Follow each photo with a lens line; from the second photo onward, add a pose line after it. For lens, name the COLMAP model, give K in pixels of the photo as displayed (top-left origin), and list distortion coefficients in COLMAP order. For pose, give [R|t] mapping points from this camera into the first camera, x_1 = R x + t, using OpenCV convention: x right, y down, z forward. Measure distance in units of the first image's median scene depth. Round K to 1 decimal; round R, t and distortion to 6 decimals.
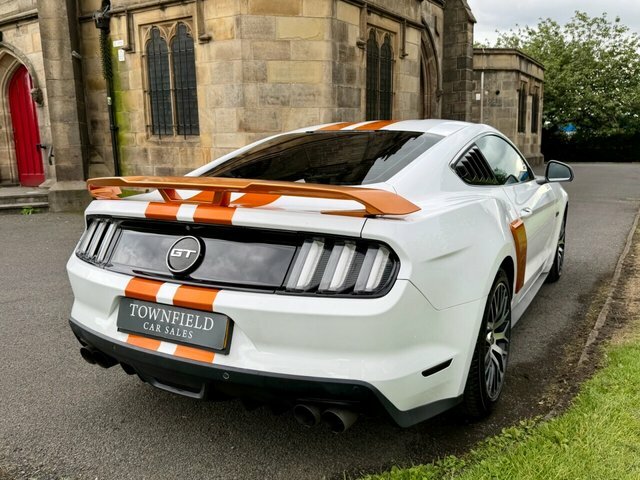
lens RADIAL K [[545.5, 0, 322.6], [0, 545.5, 243.9], [0, 0, 1]] dist [0.081178, -0.140805]
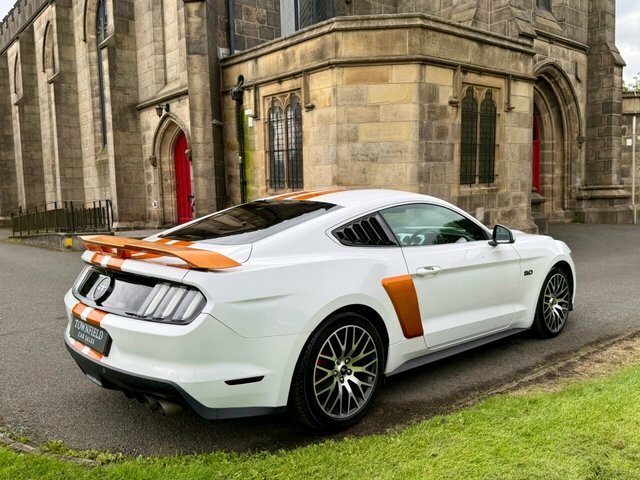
lens RADIAL K [[545.5, 0, 324.4], [0, 545.5, 243.8], [0, 0, 1]] dist [0.081178, -0.140805]
pose [[0.953248, 0.029345, -0.300762, 0.173387], [-0.052835, 0.996128, -0.070265, -0.006574], [0.297536, 0.082870, 0.951107, -0.060452]]
